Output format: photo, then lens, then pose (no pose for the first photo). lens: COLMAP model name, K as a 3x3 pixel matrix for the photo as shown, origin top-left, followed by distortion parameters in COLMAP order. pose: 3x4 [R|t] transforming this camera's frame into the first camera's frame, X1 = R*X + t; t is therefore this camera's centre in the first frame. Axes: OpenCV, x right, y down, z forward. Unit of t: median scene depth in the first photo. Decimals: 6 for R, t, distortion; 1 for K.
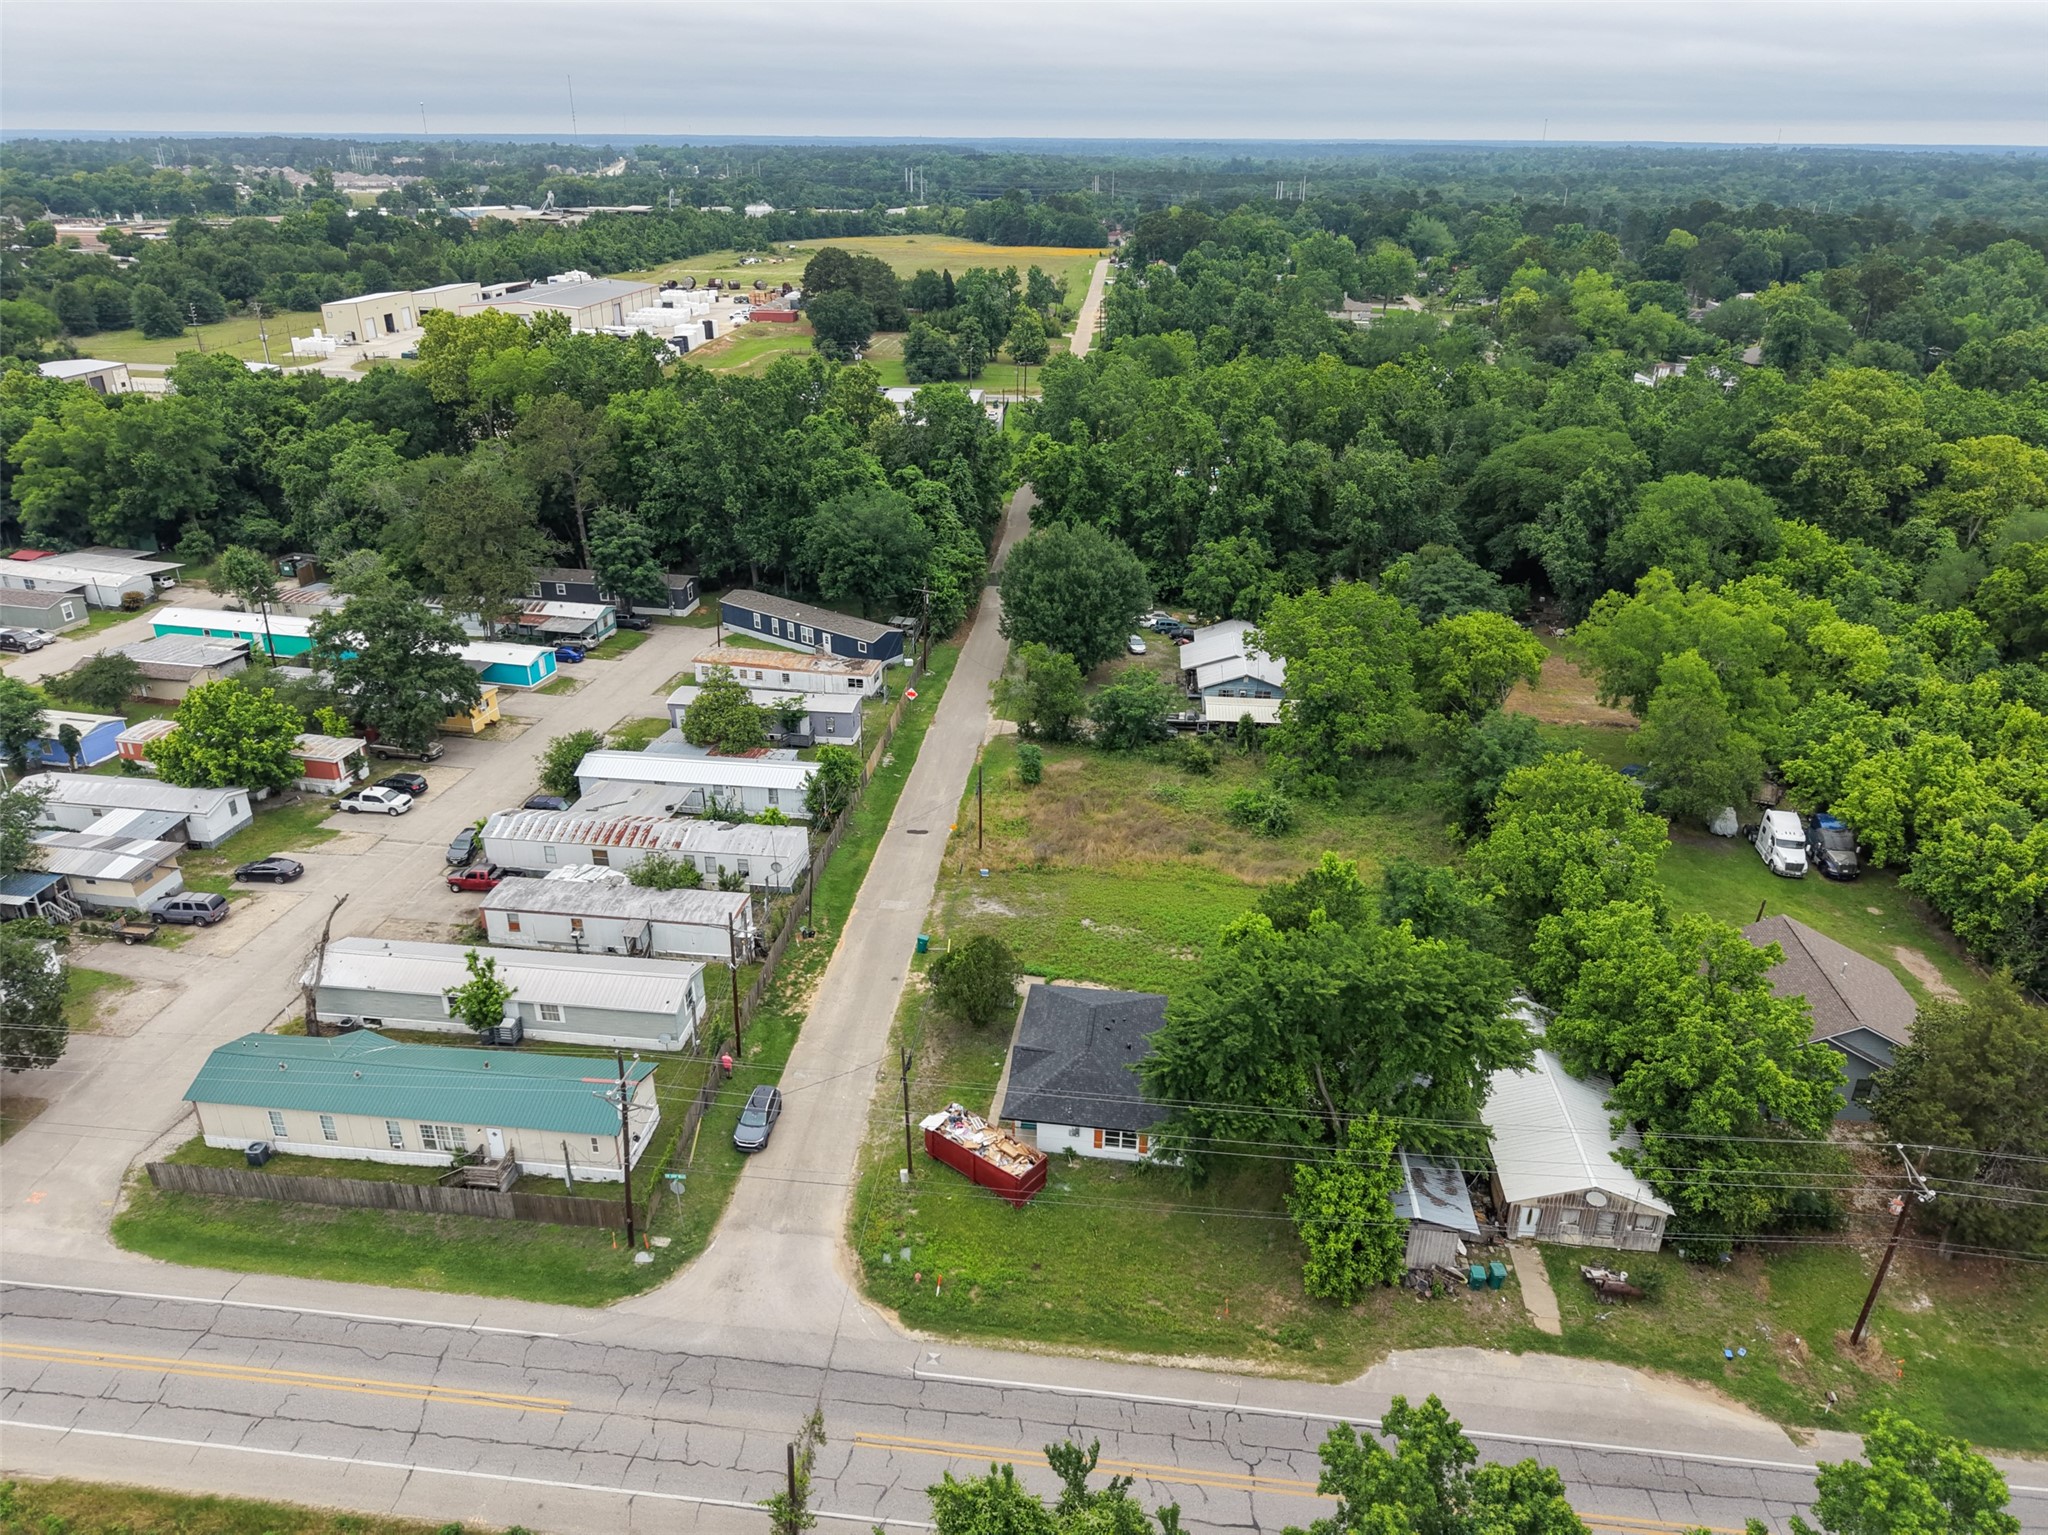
lens RADIAL K [[1367.7, 0, 1025.2], [0, 1367.7, 774.0], [0, 0, 1]] dist [0.026732, -0.027084]
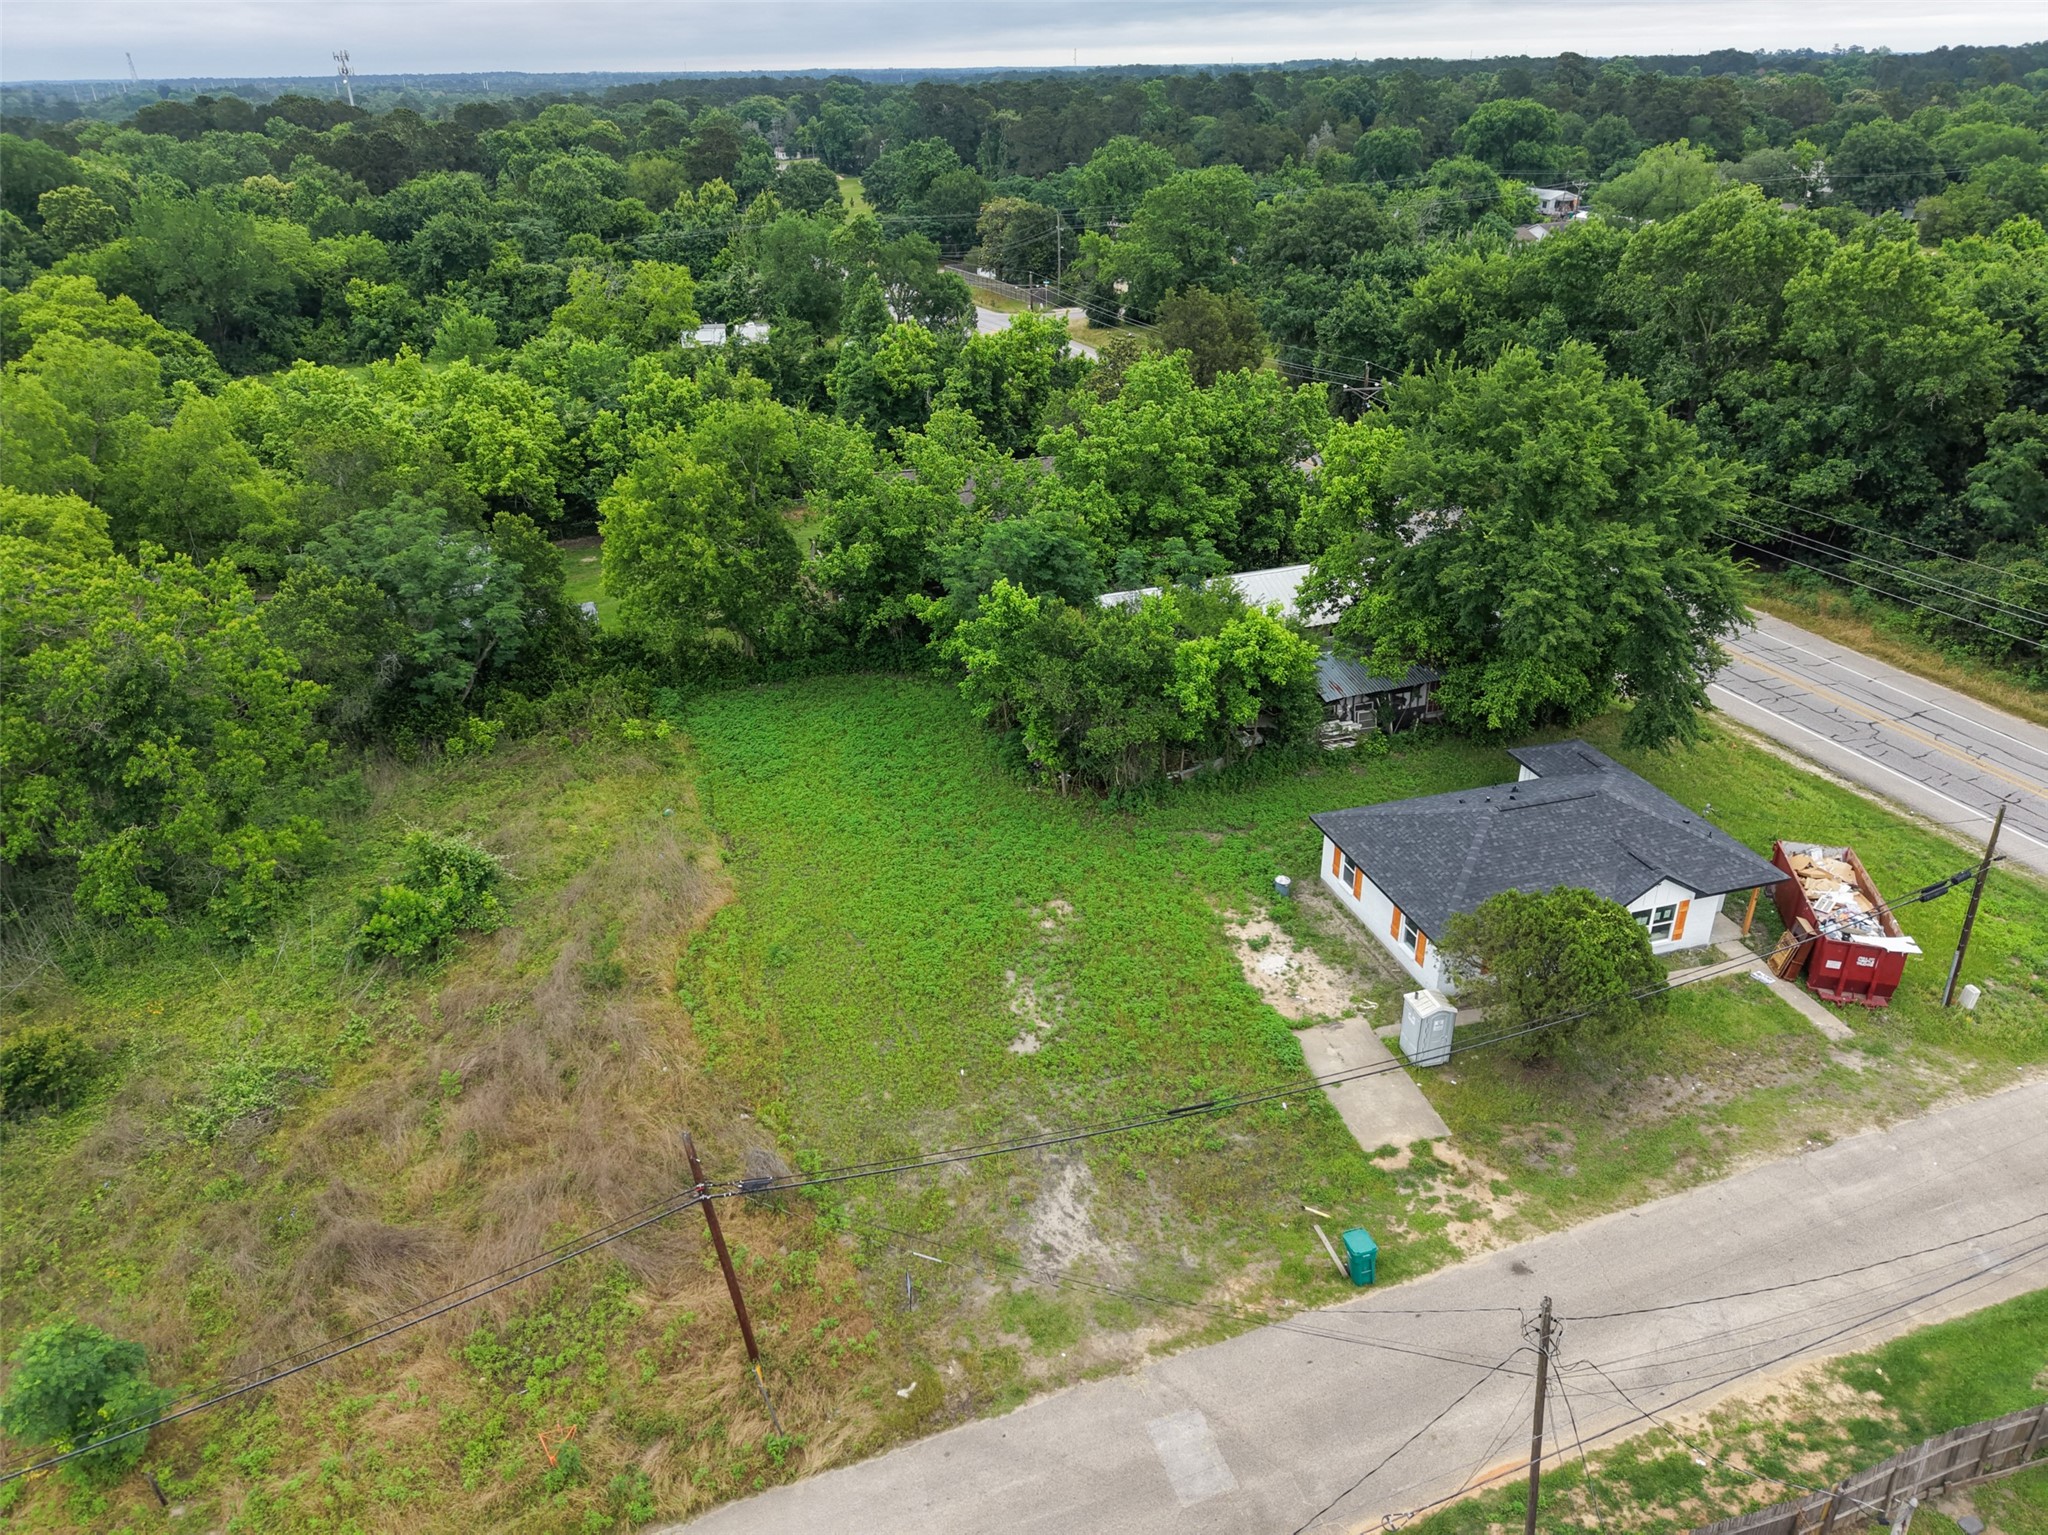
lens RADIAL K [[1367.7, 0, 1026.6], [0, 1367.7, 765.0], [0, 0, 1]] dist [0.026732, -0.027084]
pose [[-0.406164, -0.417344, 0.812930, -0.250781], [0.397431, 0.720392, 0.568405, -0.187419], [-0.822848, 0.553950, -0.126732, 0.942883]]
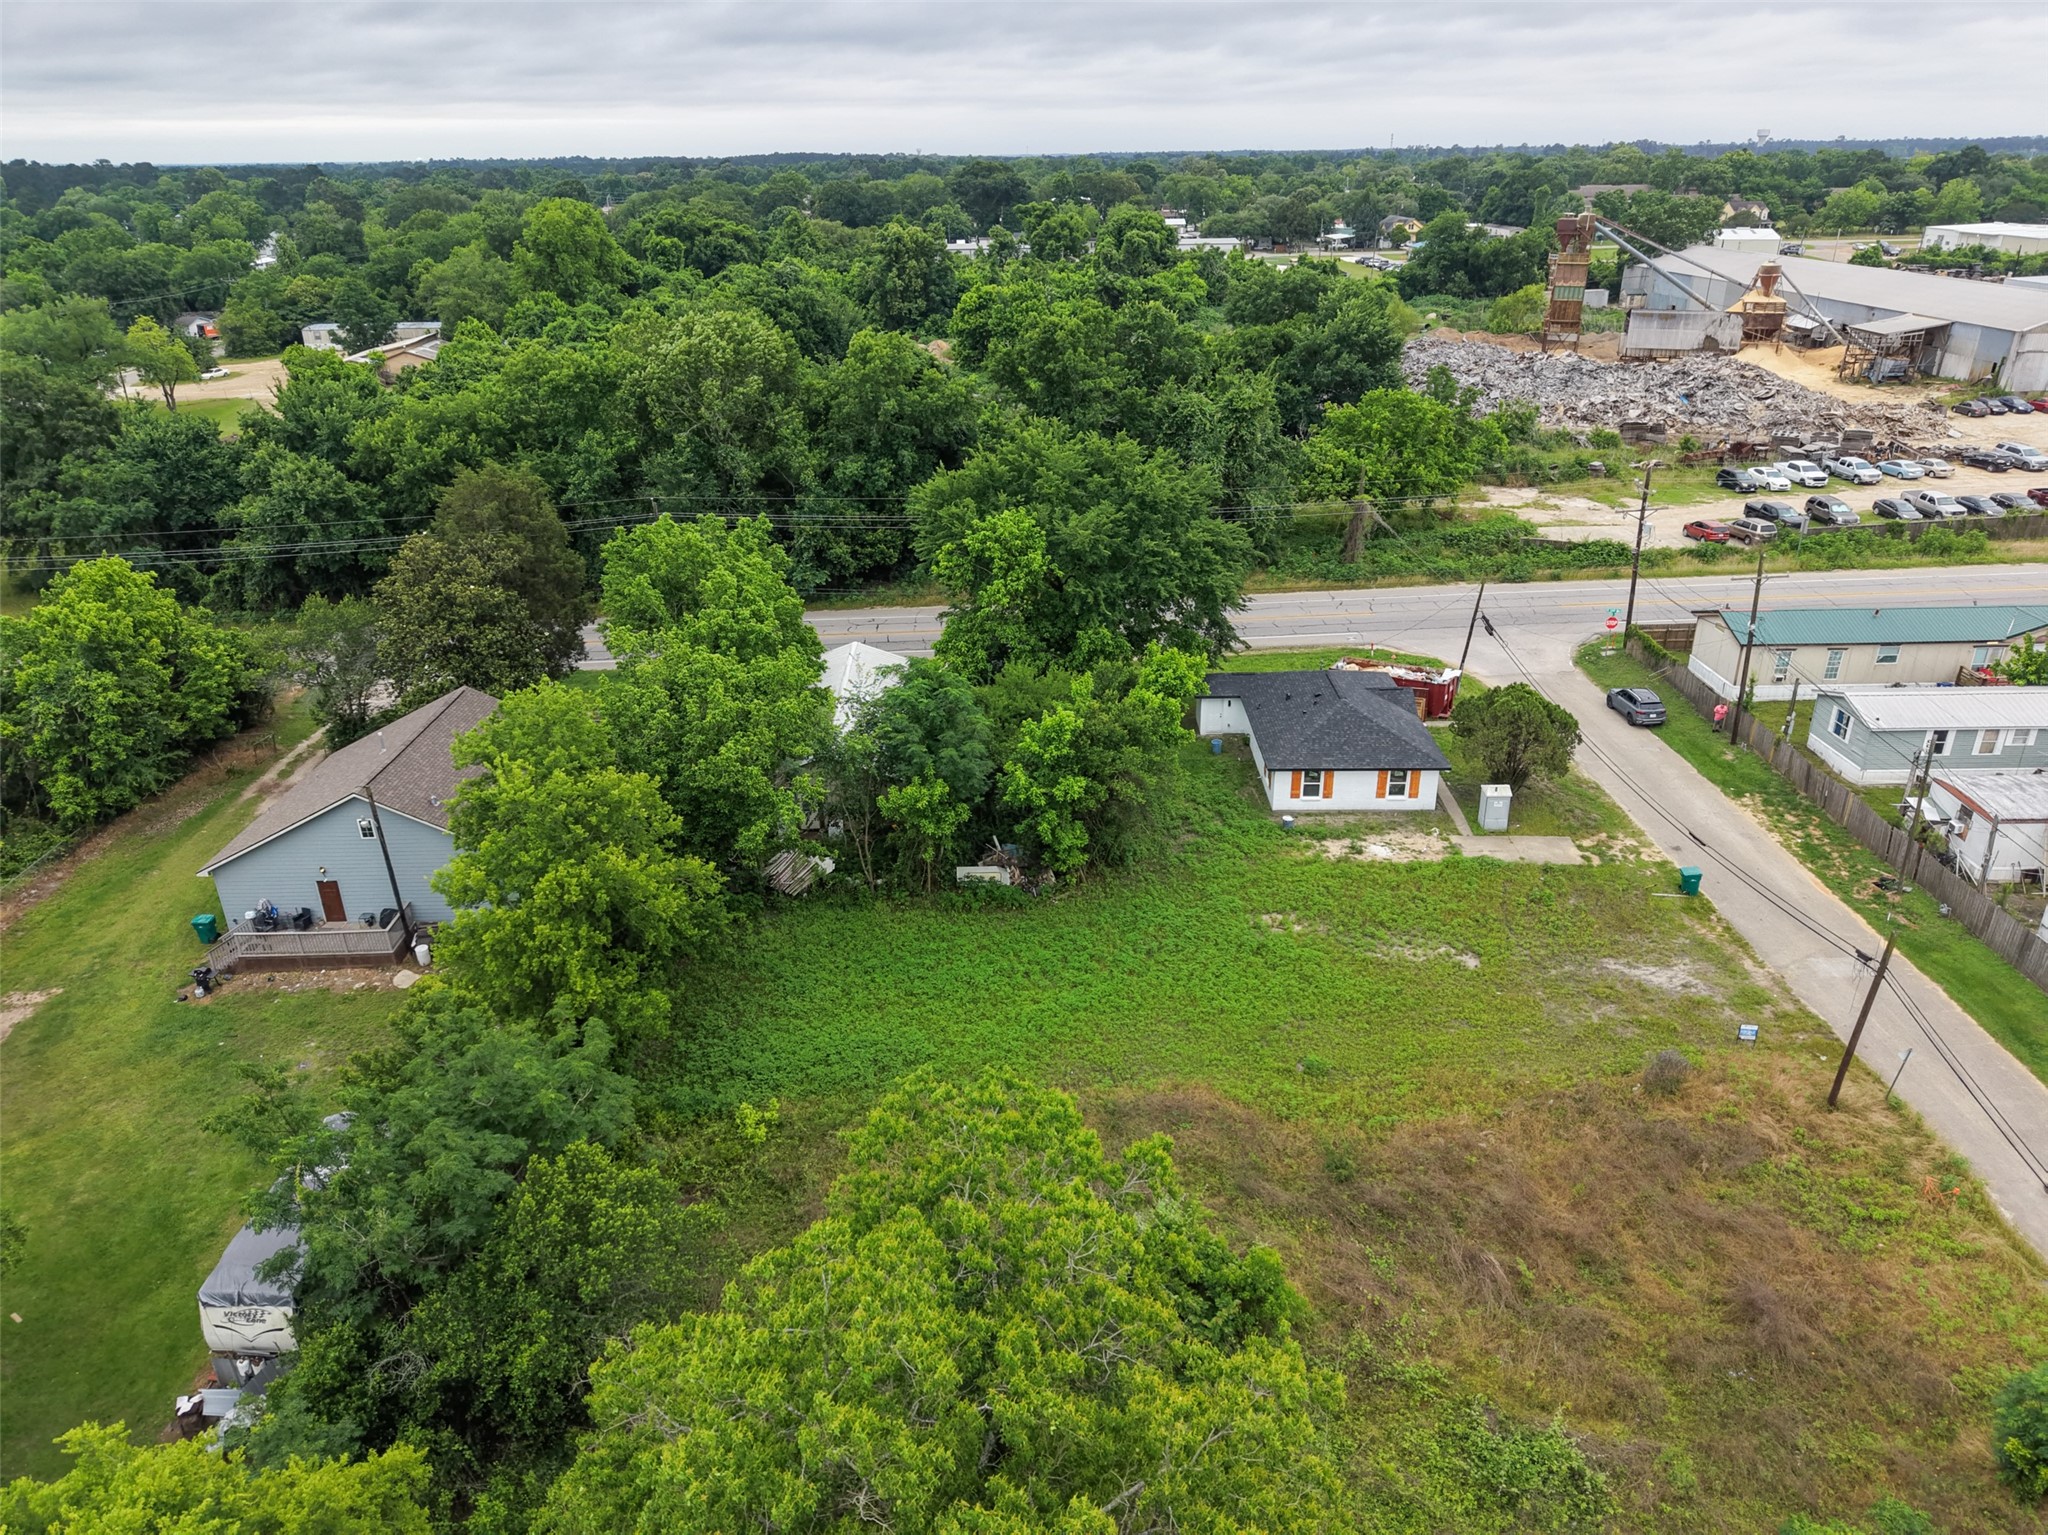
lens RADIAL K [[1367.7, 0, 1022.4], [0, 1367.7, 763.8], [0, 0, 1]] dist [0.026732, -0.027084]
pose [[-0.992323, 0.053316, -0.111586, 0.266275], [-0.049373, 0.656471, 0.752734, -0.331809], [0.113386, 0.752465, -0.648799, 1.201119]]
